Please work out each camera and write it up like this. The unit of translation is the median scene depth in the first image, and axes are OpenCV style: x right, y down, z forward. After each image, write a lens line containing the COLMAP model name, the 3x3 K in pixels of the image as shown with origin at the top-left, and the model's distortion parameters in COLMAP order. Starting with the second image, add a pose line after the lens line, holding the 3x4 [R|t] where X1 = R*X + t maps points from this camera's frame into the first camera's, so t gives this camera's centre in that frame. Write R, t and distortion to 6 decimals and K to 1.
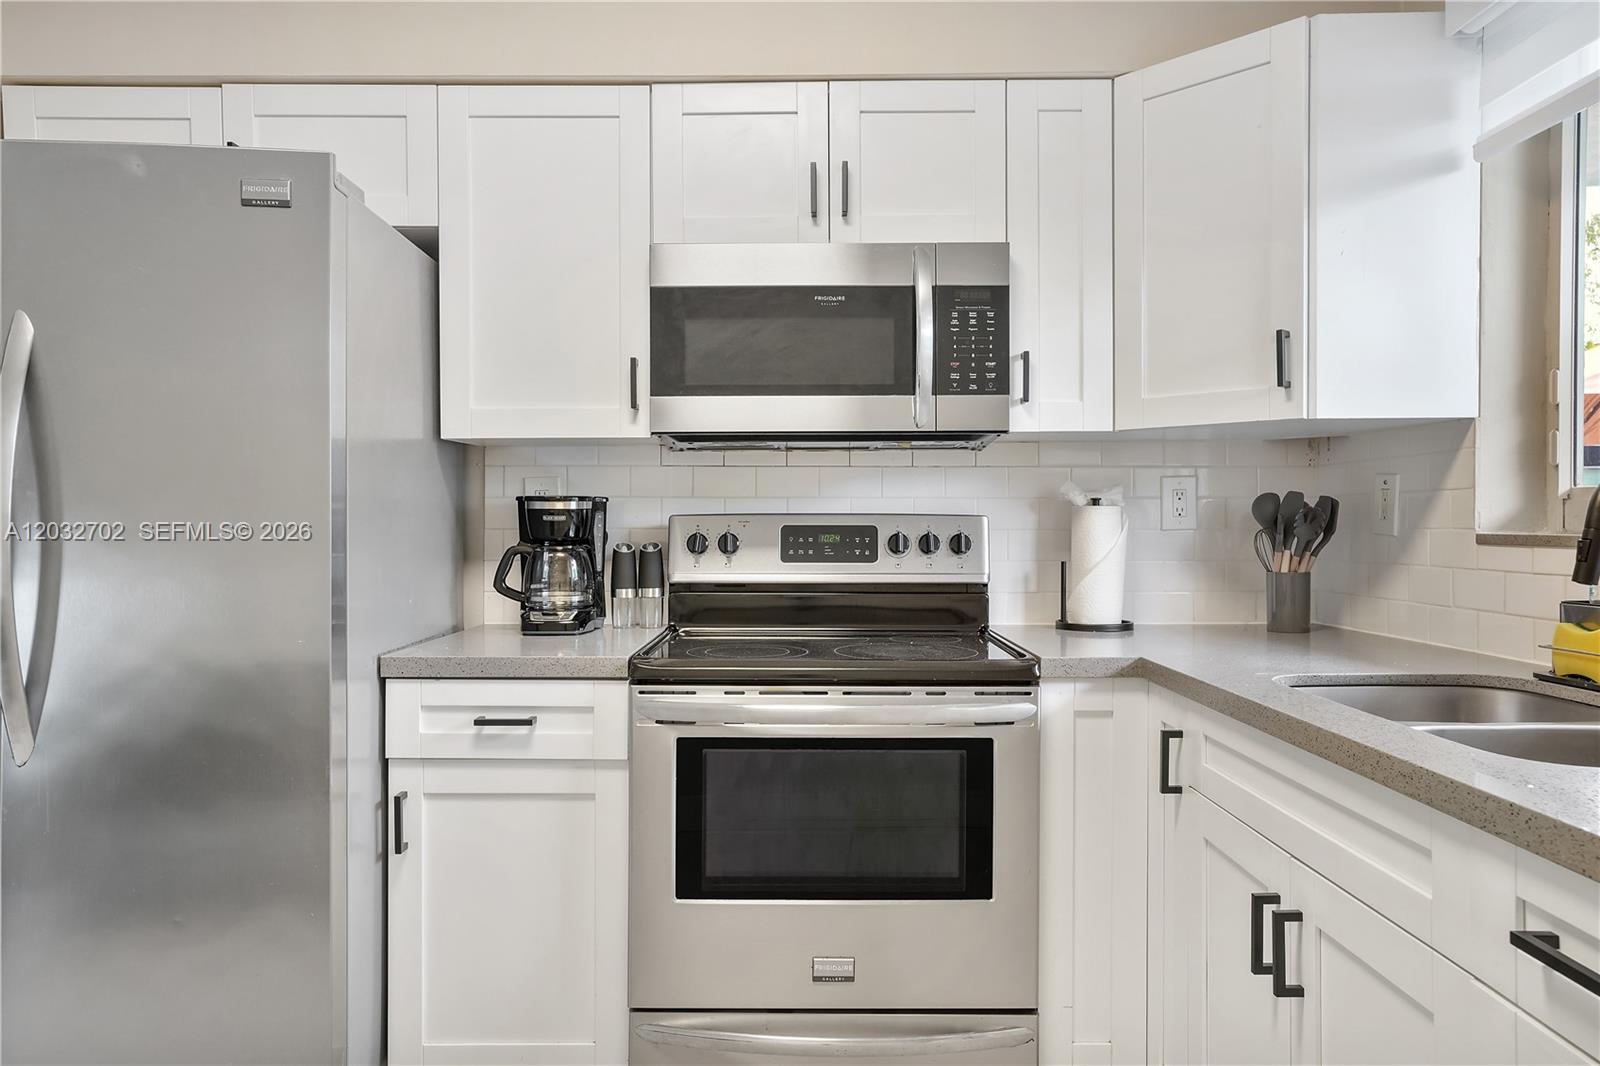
lens RADIAL K [[1078.6, 0, 800.0], [0, 1078.6, 533.0], [0, 0, 1]] dist [-0.000730, -0.000041]
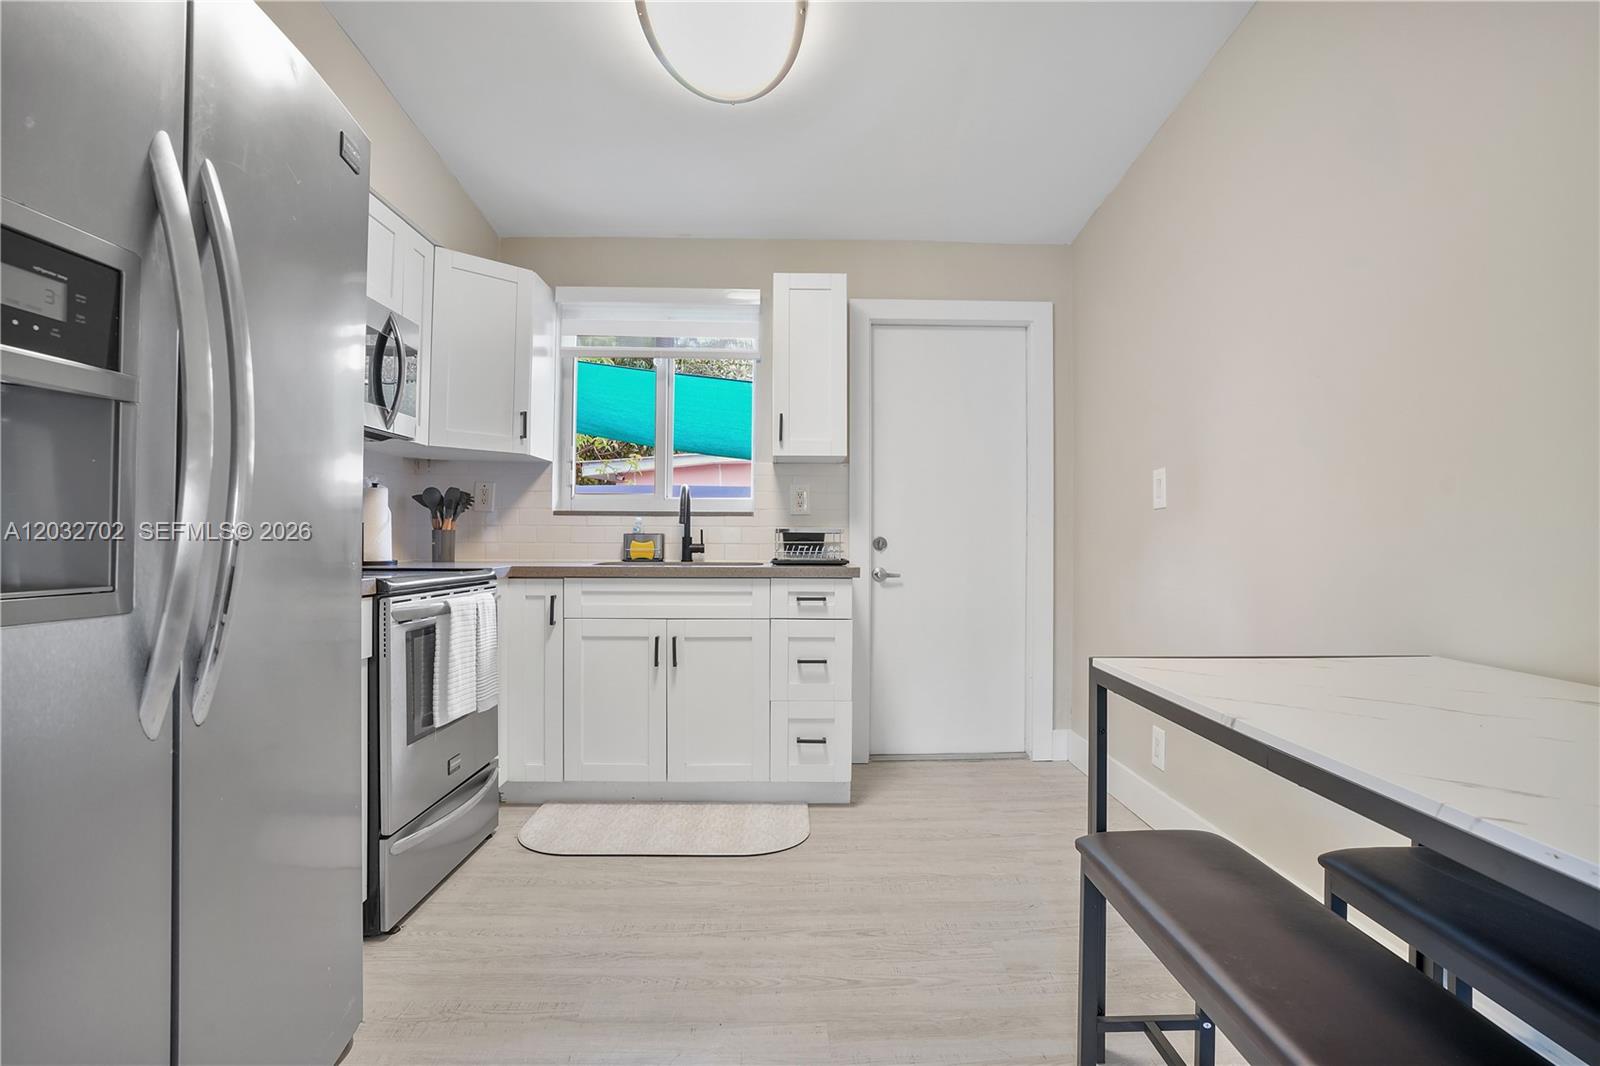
lens RADIAL K [[789.9, 0, 800.0], [0, 789.9, 533.0], [0, 0, 1]] dist [-0.063274, 0.031445]
pose [[-0.013702, 0.010423, 0.999852, -0.932762], [0.002459, 0.999943, -0.010390, 0.057647], [-0.999903, 0.002316, -0.013727, 0.402953]]
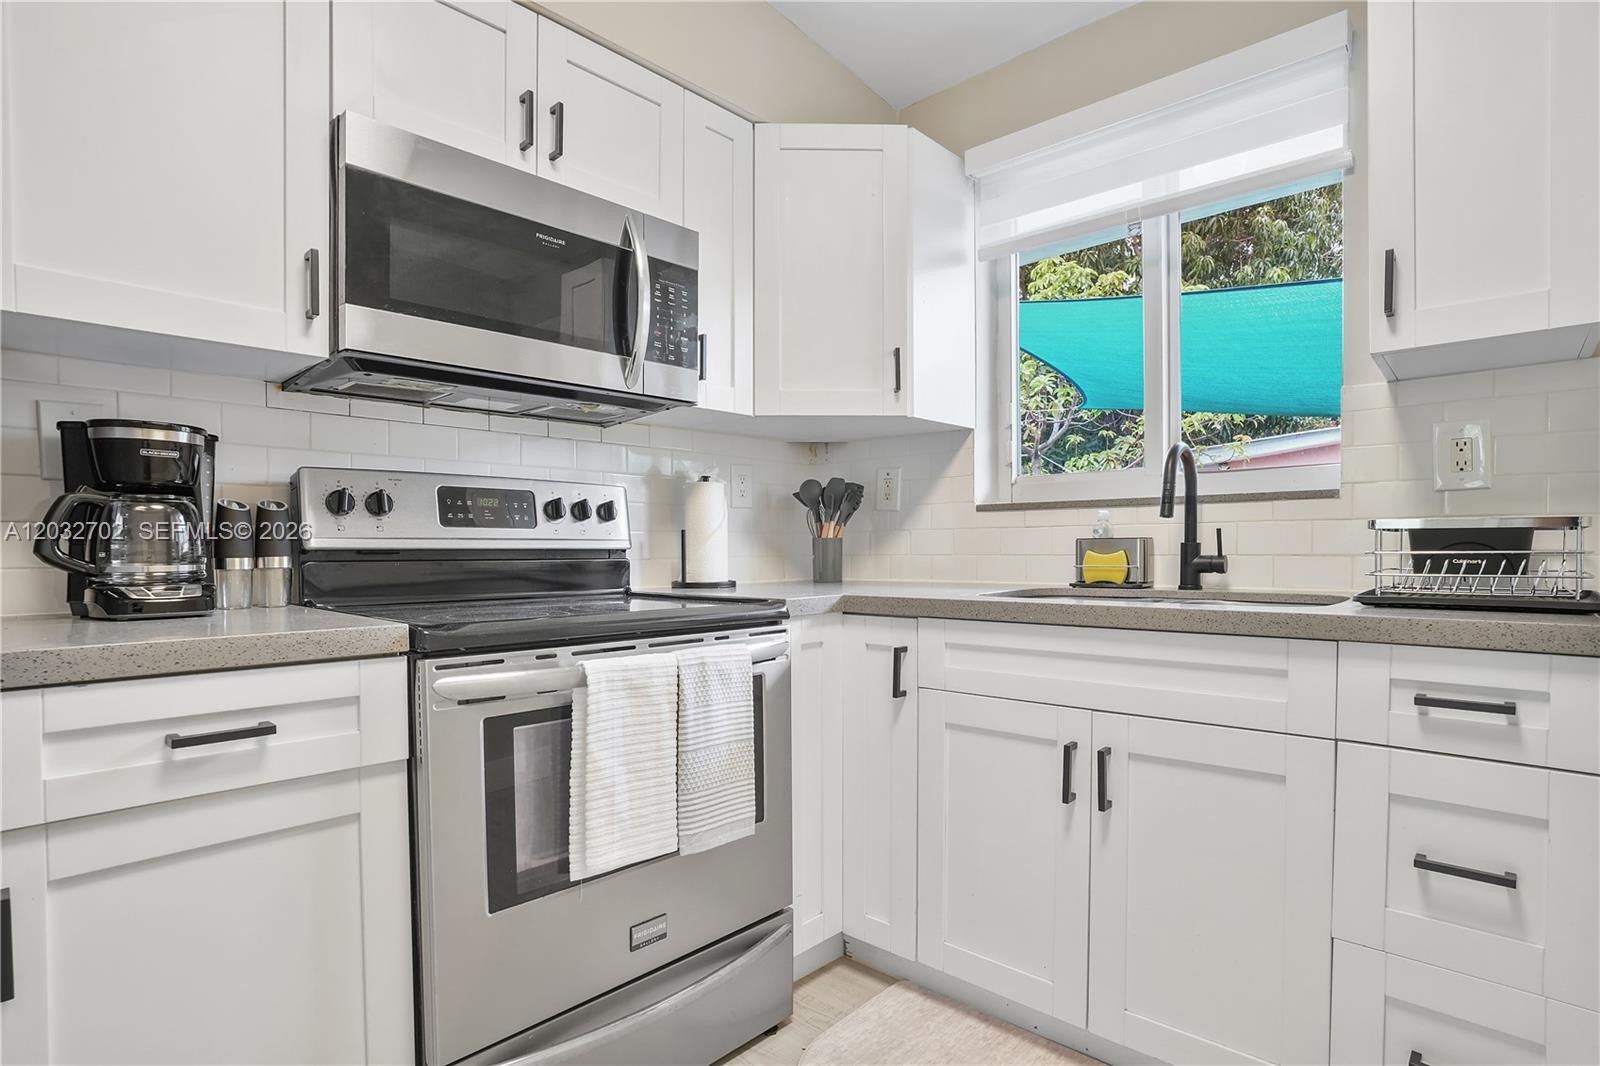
lens RADIAL K [[801.8, 0, 799.9], [0, 801.8, 569.2], [0, 0, 1]] dist [-0.062547, 0.034108]
pose [[0.682028, -0.021217, 0.731019, -0.312518], [0.010584, 0.999761, 0.019142, 0.056153], [-0.731250, -0.005318, 0.682089, 0.344021]]
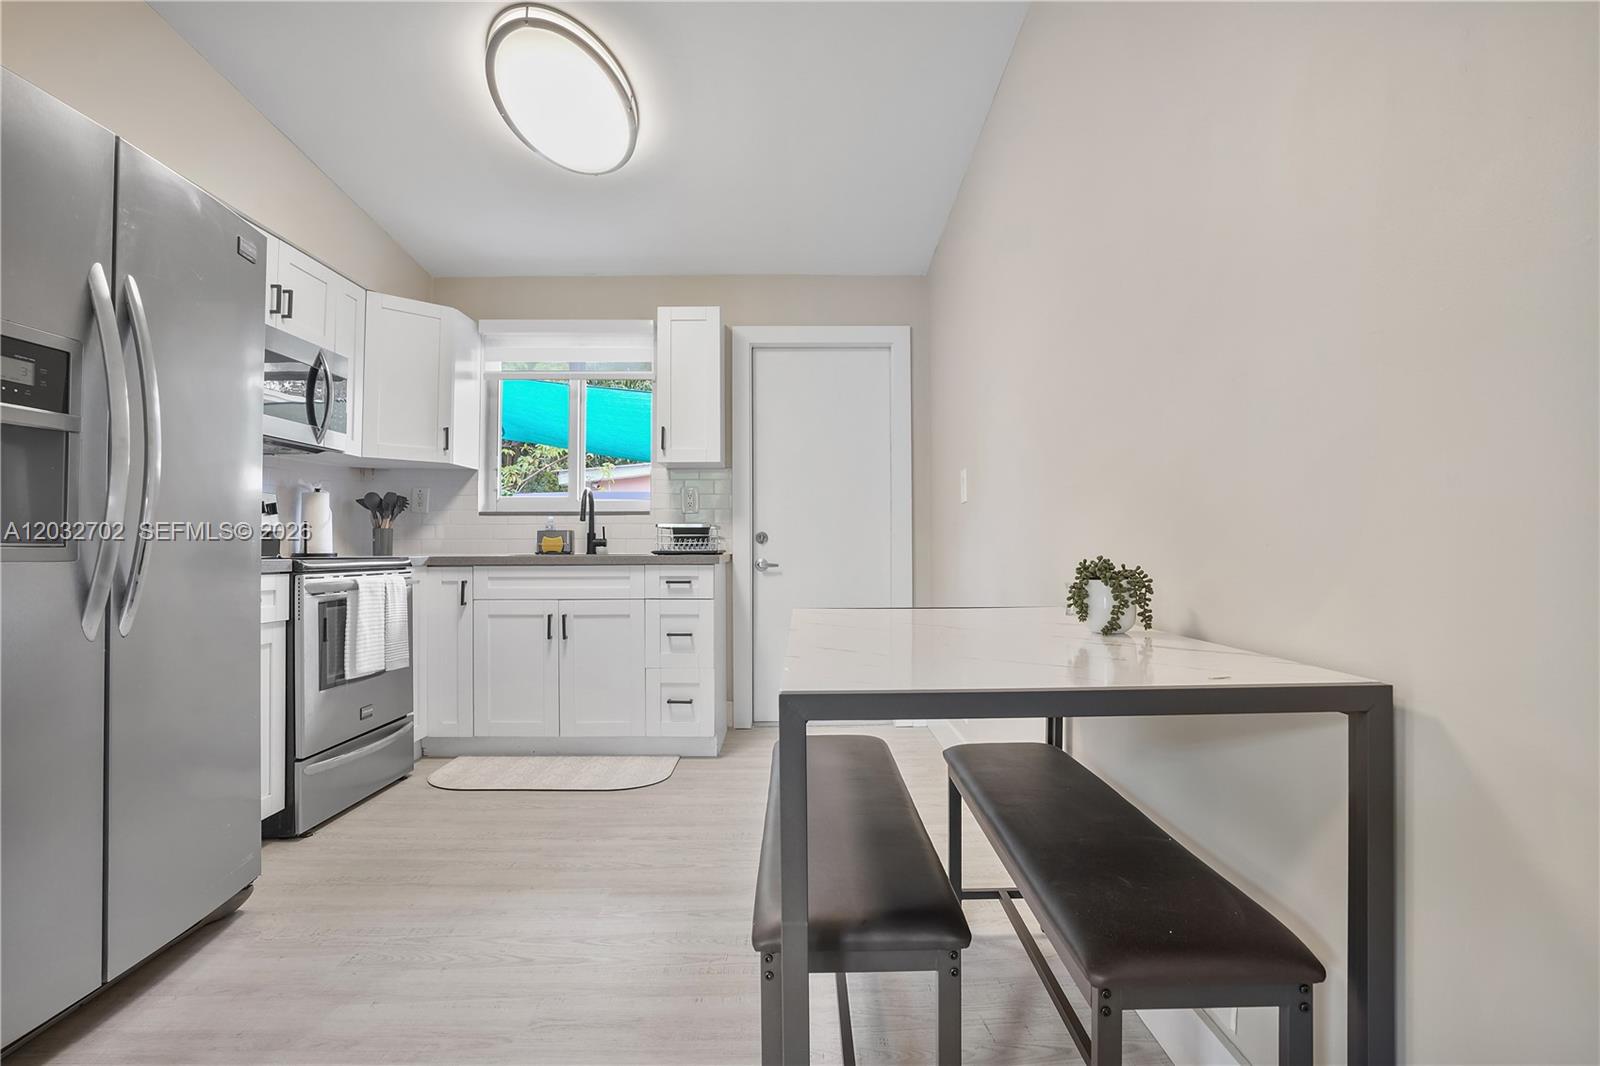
lens RADIAL K [[789.9, 0, 800.0], [0, 789.9, 533.0], [0, 0, 1]] dist [-0.063274, 0.031445]
pose [[-0.004645, 0.019826, 0.999793, -1.161341], [0.011037, 0.999744, -0.019773, 0.087270], [-0.999928, 0.010943, -0.004863, 0.156275]]
